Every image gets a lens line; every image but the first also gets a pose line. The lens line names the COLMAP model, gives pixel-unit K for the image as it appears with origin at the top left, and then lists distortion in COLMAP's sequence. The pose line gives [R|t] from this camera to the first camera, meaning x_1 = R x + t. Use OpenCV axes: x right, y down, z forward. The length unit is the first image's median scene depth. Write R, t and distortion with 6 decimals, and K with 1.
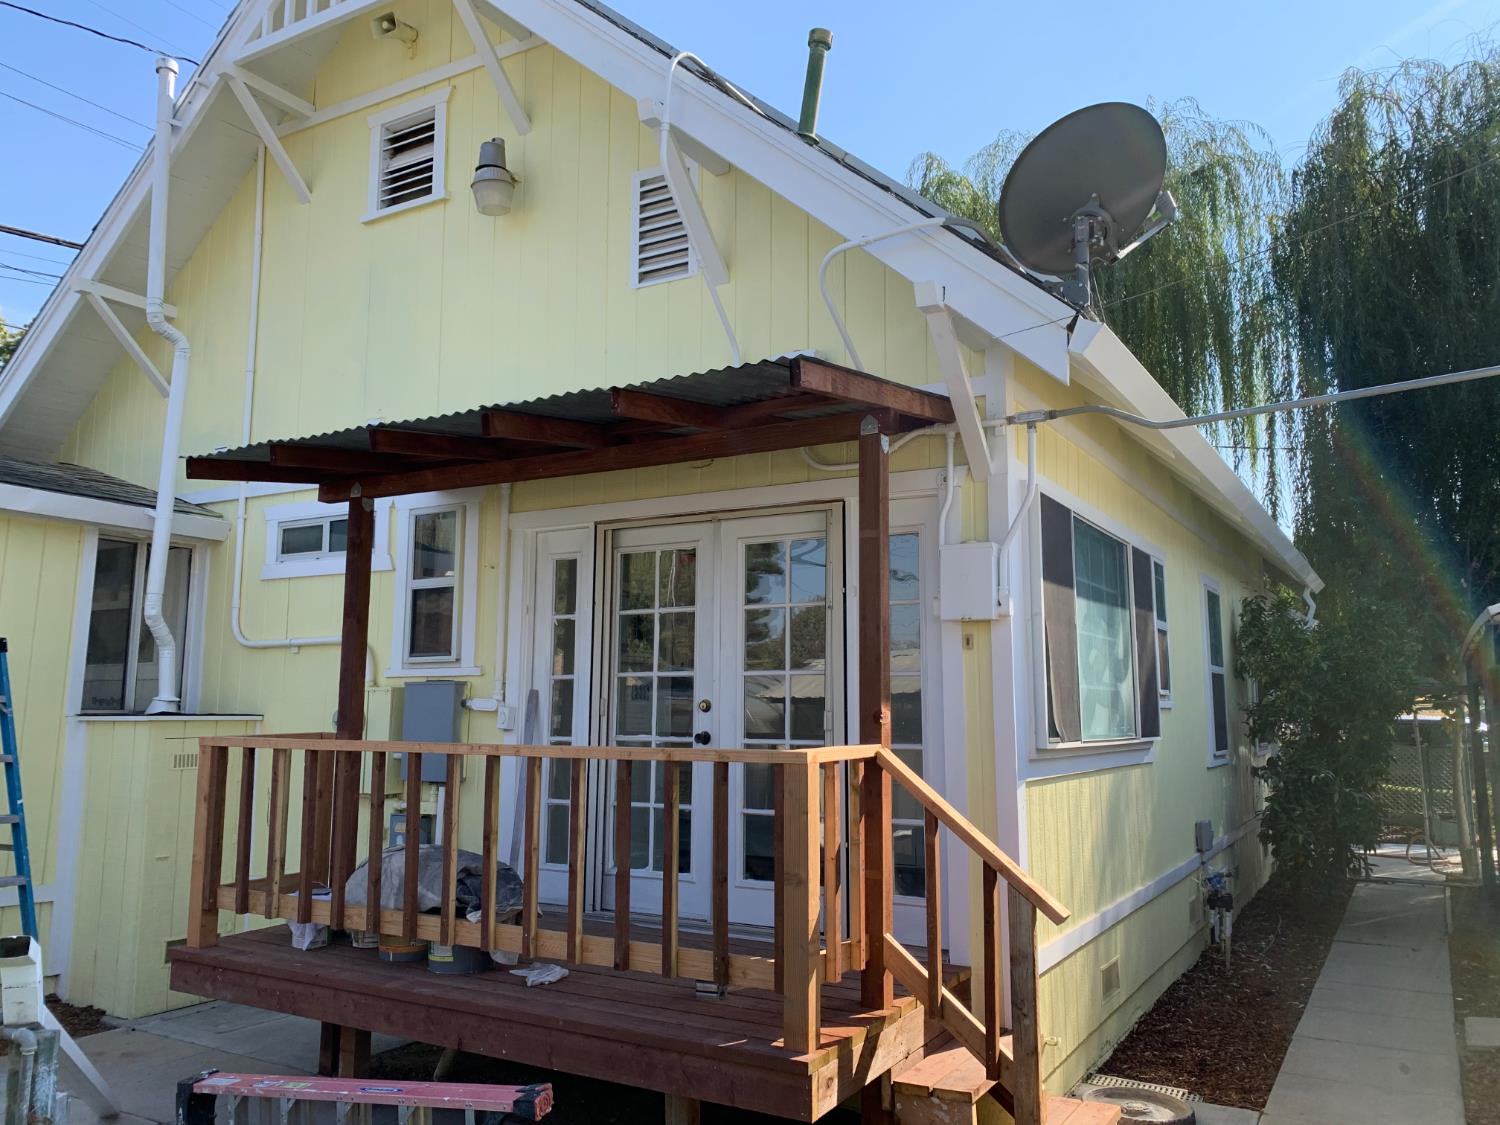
lens RADIAL K [[1139.6, 0, 750.0], [0, 1139.6, 562.5], [0, 0, 1]] dist [0.059651, -0.107676]
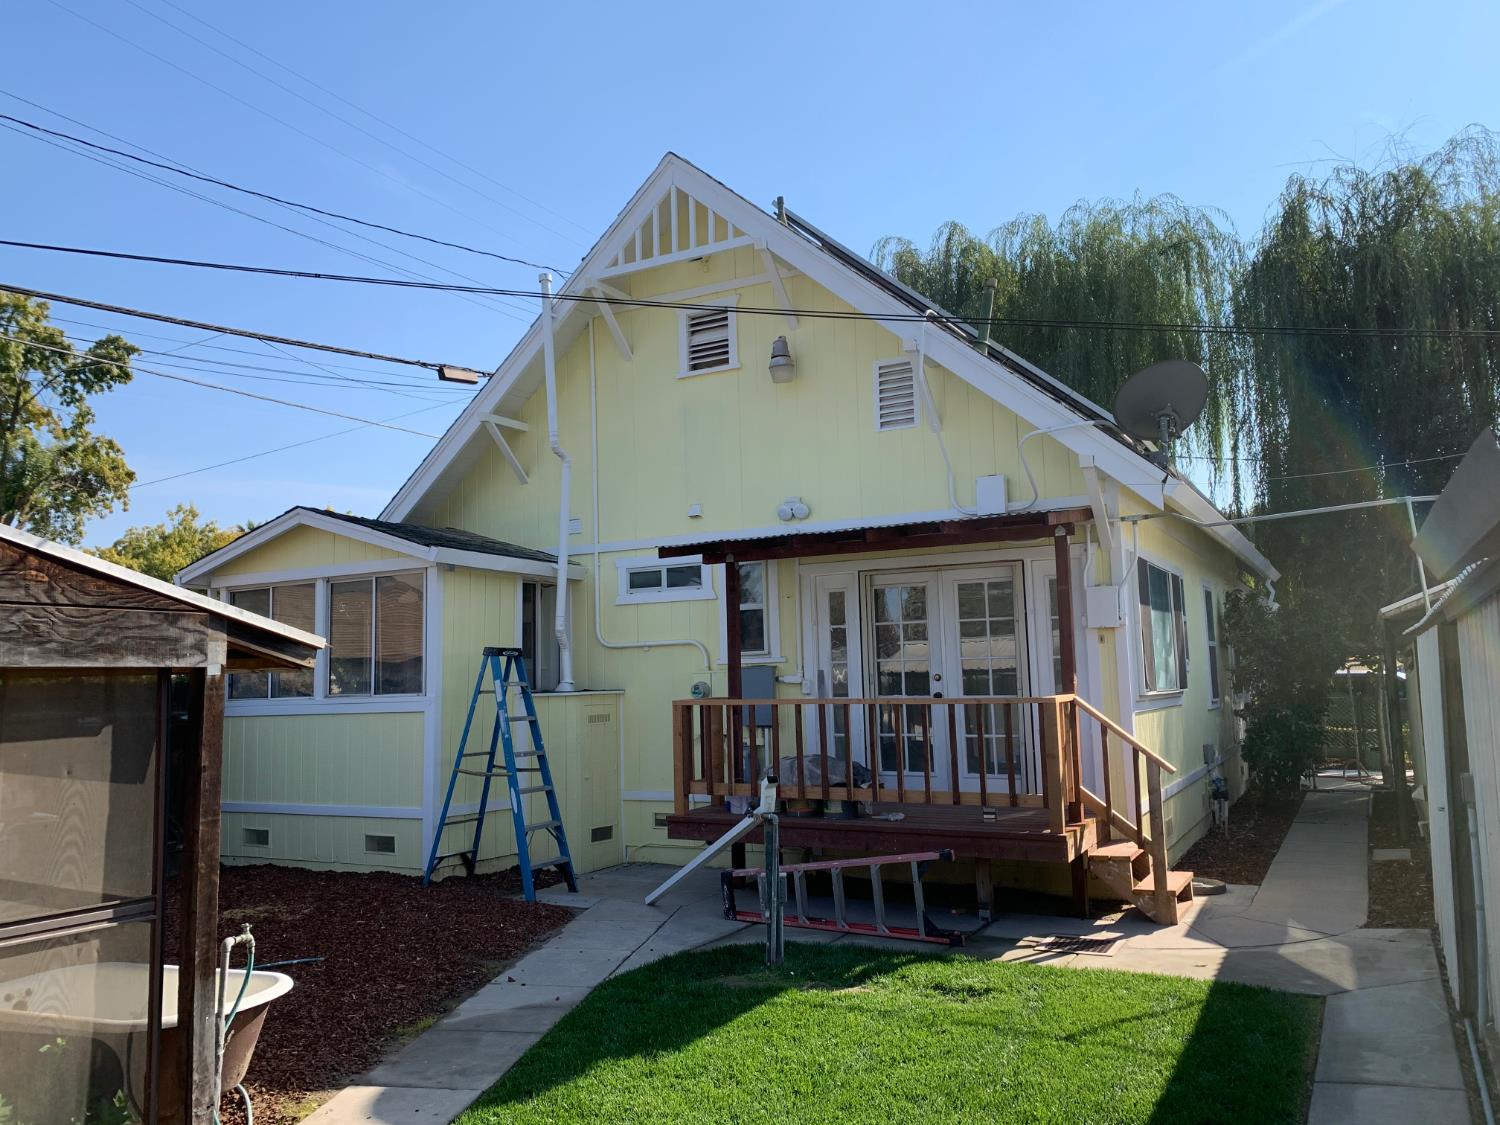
lens RADIAL K [[1161.3, 0, 707.8], [0, 1161.3, 564.7], [0, 0, 1]] dist [0.068765, -0.158656]
pose [[0.999532, -0.025933, 0.016255, -0.334900], [0.025470, 0.999283, 0.028022, -0.084986], [-0.016970, -0.027595, 0.999475, -0.620513]]
